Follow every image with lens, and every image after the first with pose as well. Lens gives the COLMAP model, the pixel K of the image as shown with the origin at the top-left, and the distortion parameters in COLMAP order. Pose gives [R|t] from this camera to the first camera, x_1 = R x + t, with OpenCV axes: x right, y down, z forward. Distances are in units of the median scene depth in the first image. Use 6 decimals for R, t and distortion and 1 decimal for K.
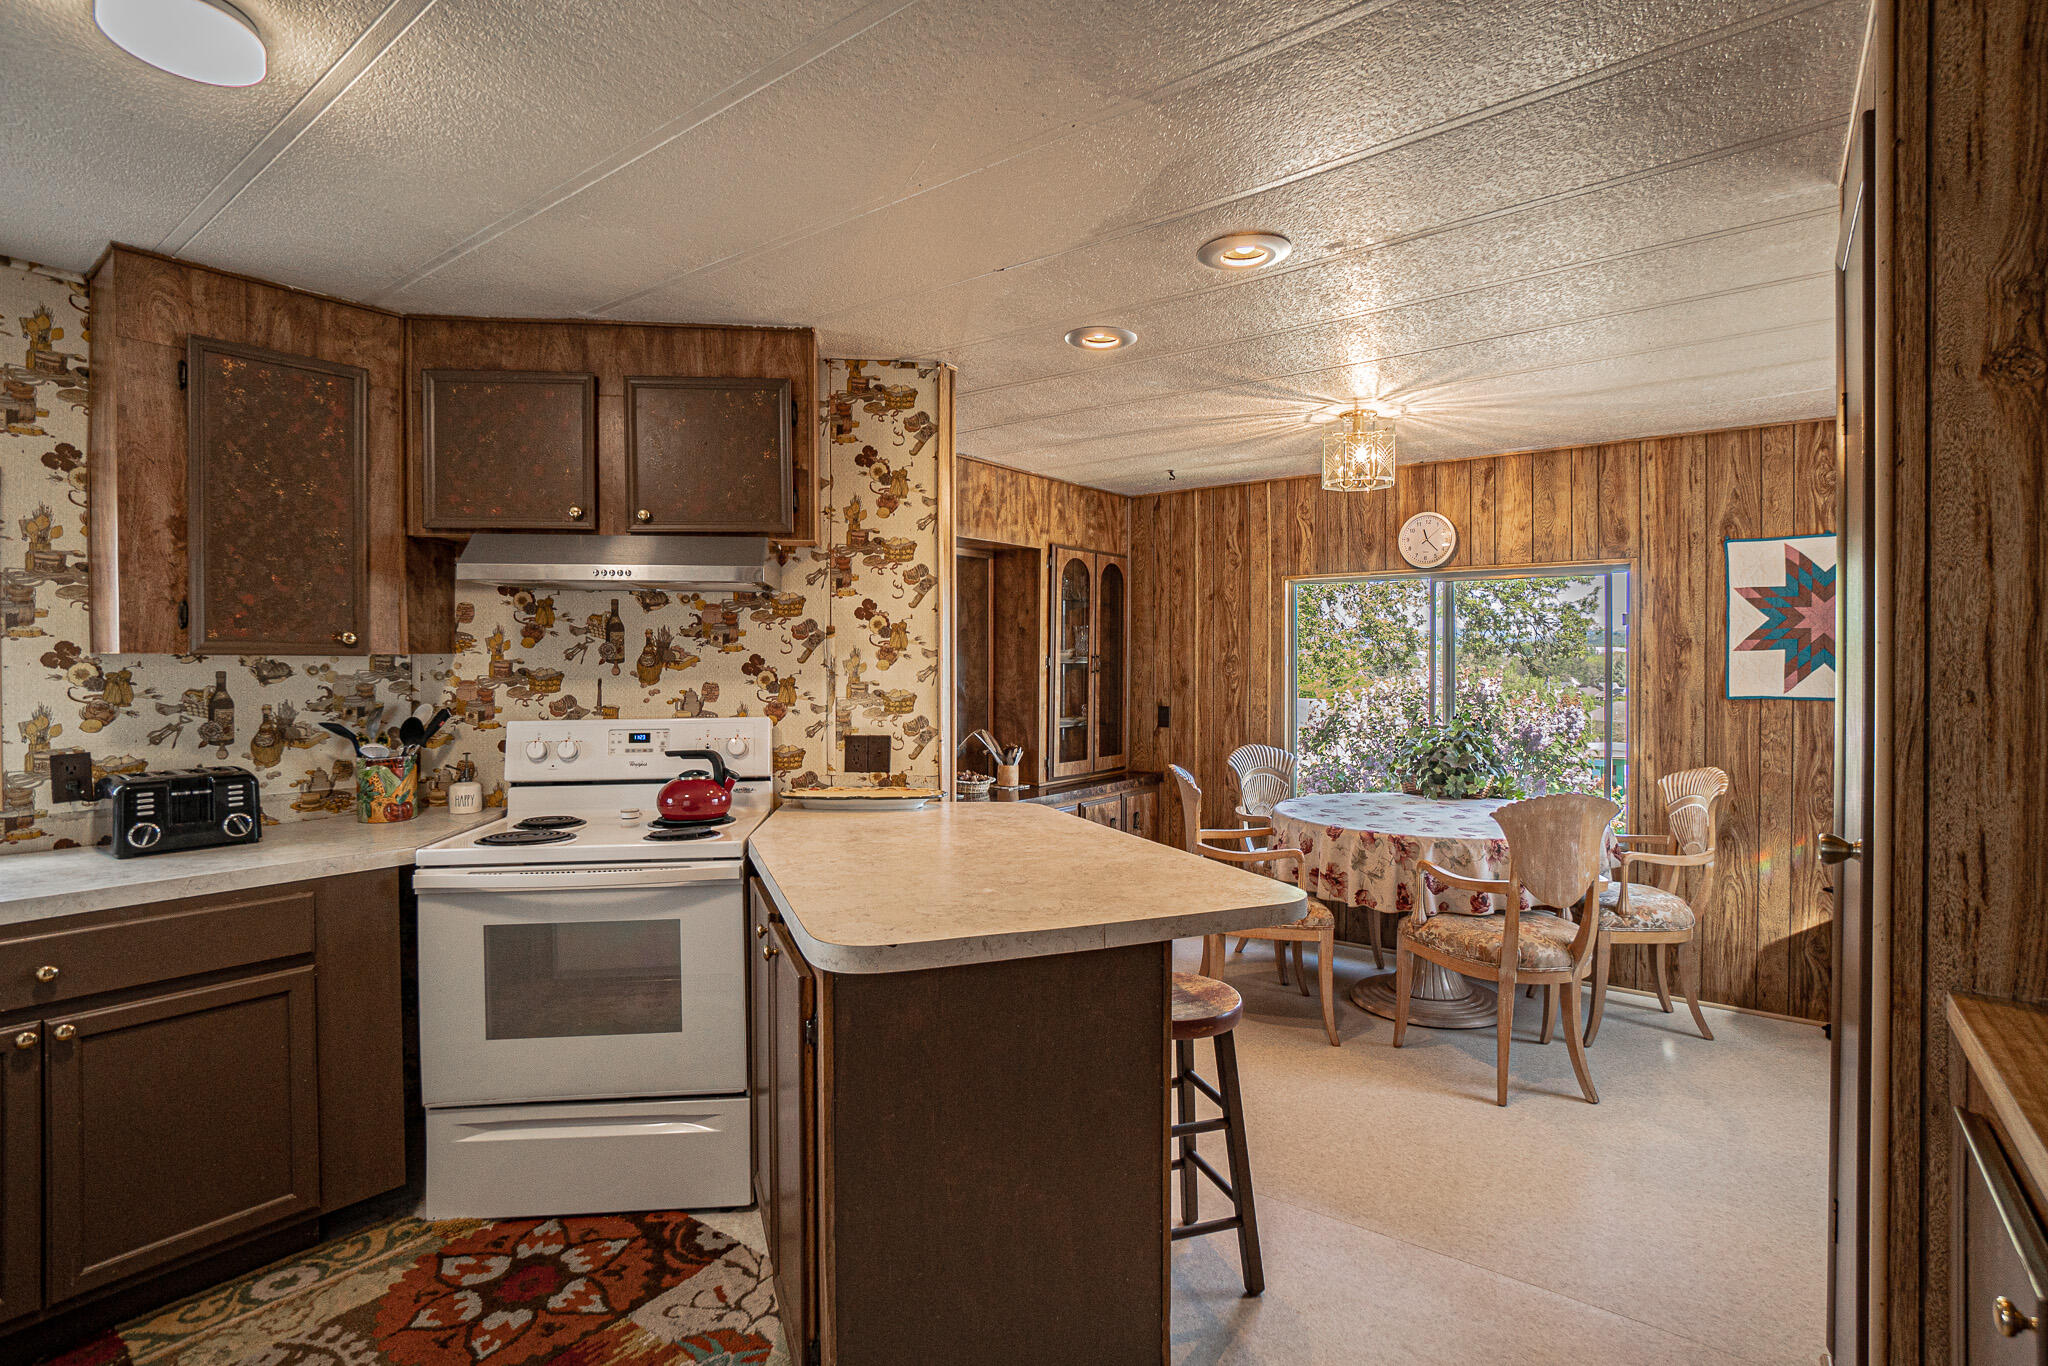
lens RADIAL K [[994.0, 0, 1022.4], [0, 994.0, 670.2], [0, 0, 1]] dist [-0.054639, 0.027202]
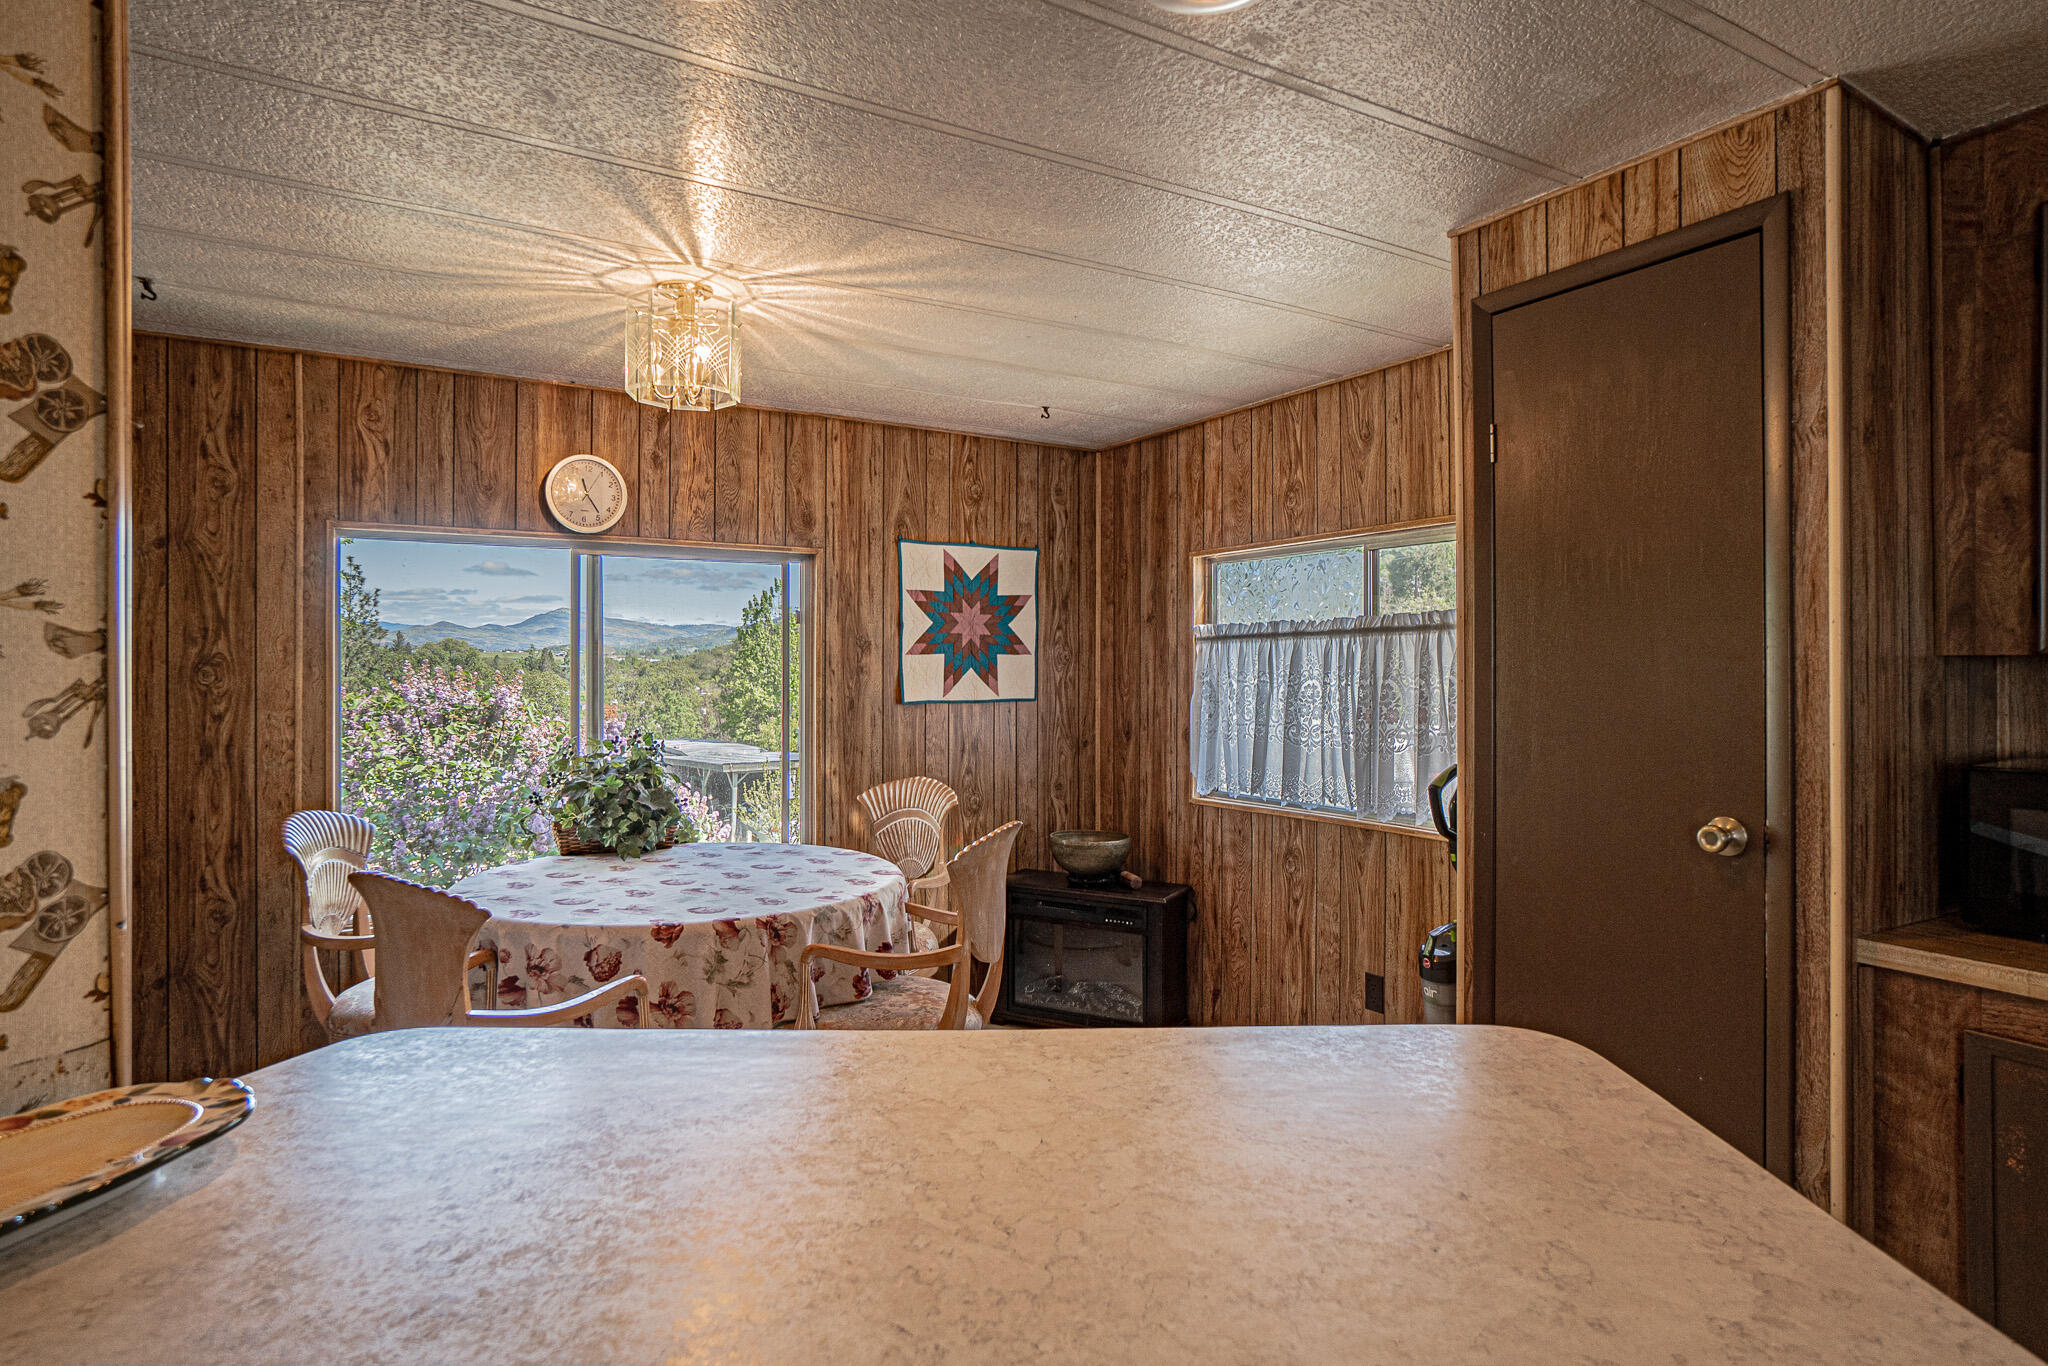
lens RADIAL K [[1085.3, 0, 1017.5], [0, 1085.3, 672.5], [0, 0, 1]] dist [-0.018706, 0.001313]
pose [[0.376520, -0.005606, 0.926392, -0.218223], [0.005540, 0.999977, 0.003800, -0.005242], [-0.926392, 0.003701, 0.376542, 0.467322]]
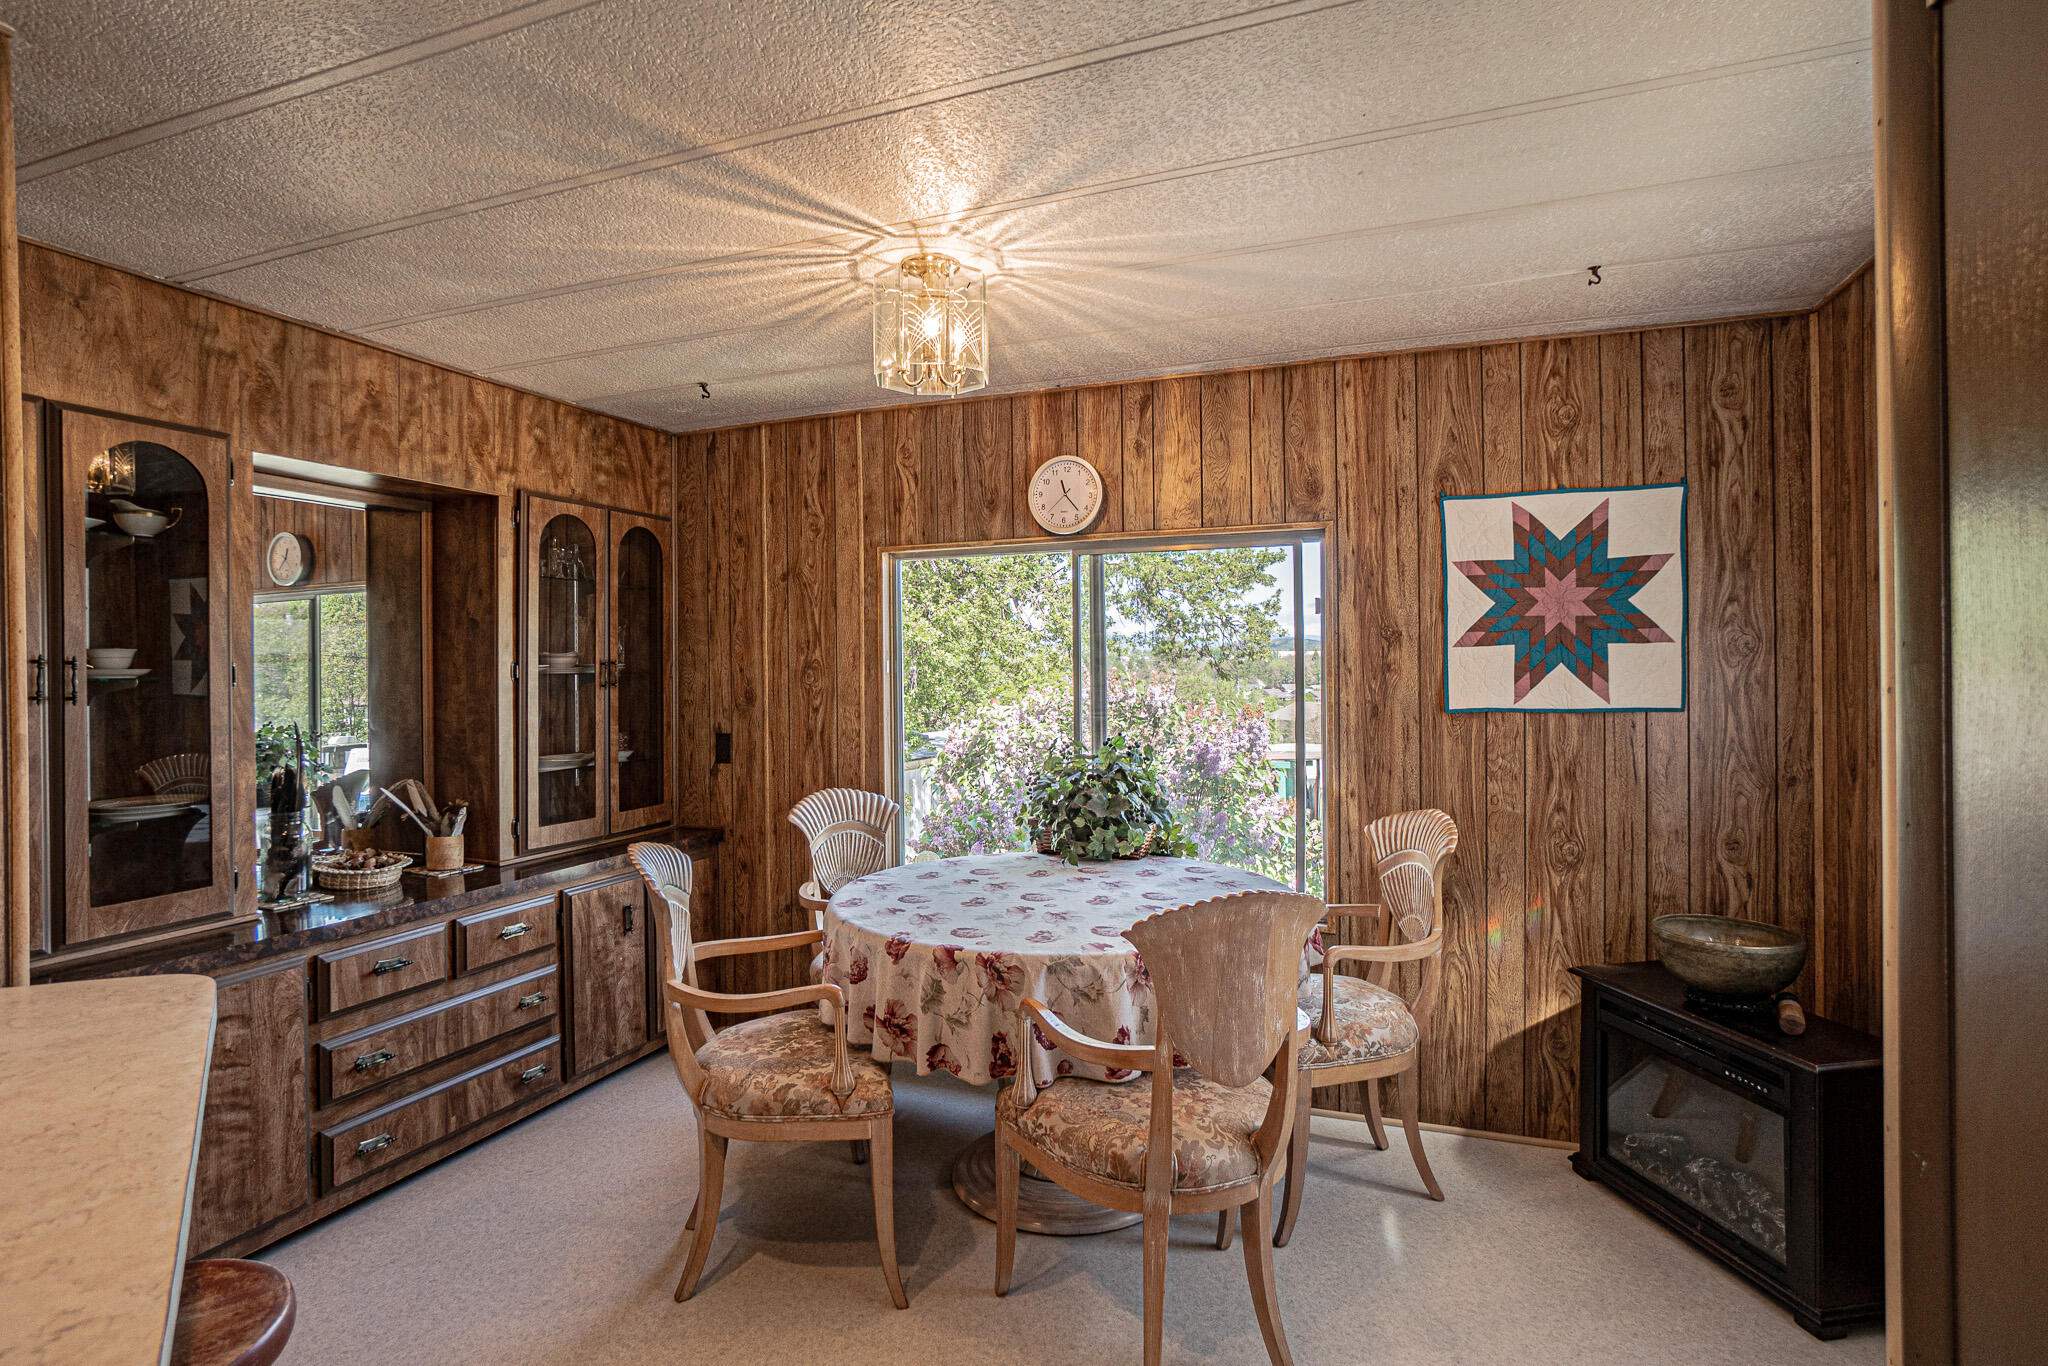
lens RADIAL K [[1024.6, 0, 1019.8], [0, 1024.6, 671.6], [0, 0, 1]] dist [-0.032029, 0.001154]
pose [[0.960407, -0.010828, 0.278389, 0.191615], [0.012448, 0.999914, -0.004049, -0.002143], [-0.278321, 0.007354, 0.960460, 0.334042]]
